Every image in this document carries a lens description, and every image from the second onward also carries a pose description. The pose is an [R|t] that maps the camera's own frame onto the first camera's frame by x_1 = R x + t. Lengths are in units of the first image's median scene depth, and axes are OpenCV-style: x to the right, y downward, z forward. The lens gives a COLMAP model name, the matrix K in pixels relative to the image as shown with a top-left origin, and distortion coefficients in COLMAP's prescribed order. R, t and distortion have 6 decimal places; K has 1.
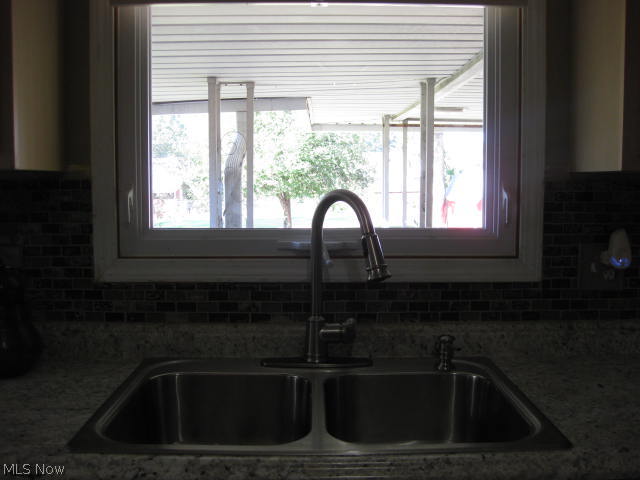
lens RADIAL K [[689.9, 0, 320.0], [0, 689.9, 240.0], [0, 0, 1]] dist [-0.057702, 0.035731]
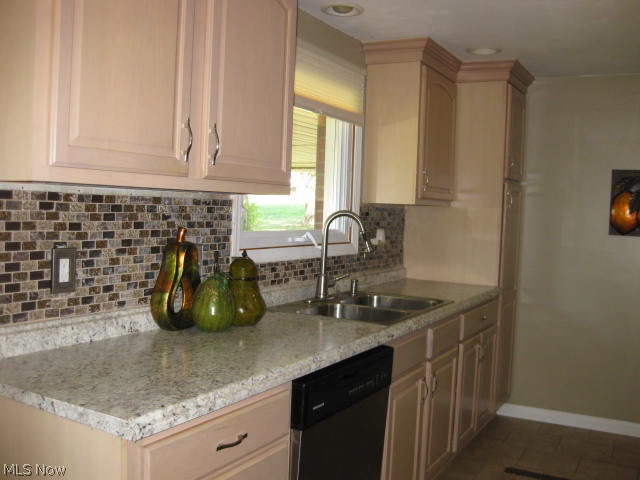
lens RADIAL K [[689.9, 0, 320.0], [0, 689.9, 240.0], [0, 0, 1]] dist [-0.057702, 0.035731]
pose [[0.483187, -0.022872, 0.875218, -1.603773], [0.042873, 0.999078, 0.002440, 0.007414], [-0.874467, 0.036345, 0.483722, 0.063667]]
